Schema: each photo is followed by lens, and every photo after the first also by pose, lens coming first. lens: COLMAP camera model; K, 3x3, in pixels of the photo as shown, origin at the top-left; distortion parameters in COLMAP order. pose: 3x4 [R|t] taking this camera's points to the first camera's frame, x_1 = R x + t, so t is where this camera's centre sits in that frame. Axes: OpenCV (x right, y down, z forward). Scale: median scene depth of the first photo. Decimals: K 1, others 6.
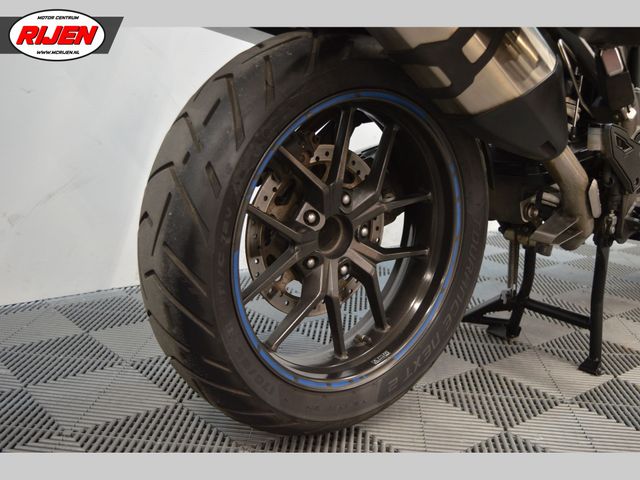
lens RADIAL K [[718.5, 0, 320.0], [0, 718.5, 240.0], [0, 0, 1]] dist [-0.069851, -0.004296]
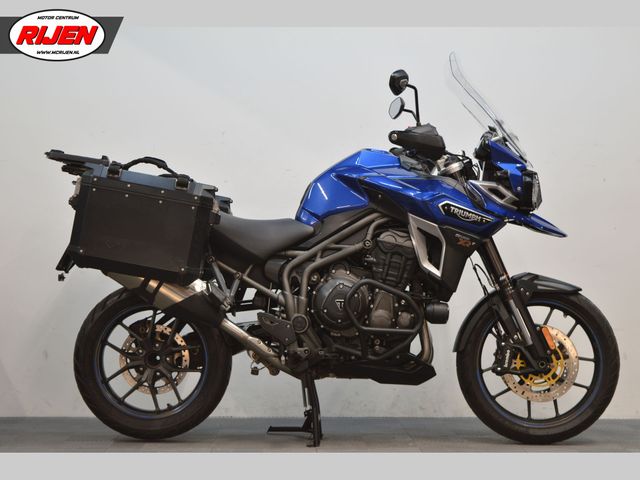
lens RADIAL K [[1459.3, 0, 320.0], [0, 1459.3, 240.0], [0, 0, 1]] dist [0.059627, 0.266612]
pose [[0.770619, -0.067443, -0.633718, 3.951479], [-0.096220, 0.970673, -0.220308, 0.695199], [0.629991, 0.230750, 0.741529, -2.683690]]
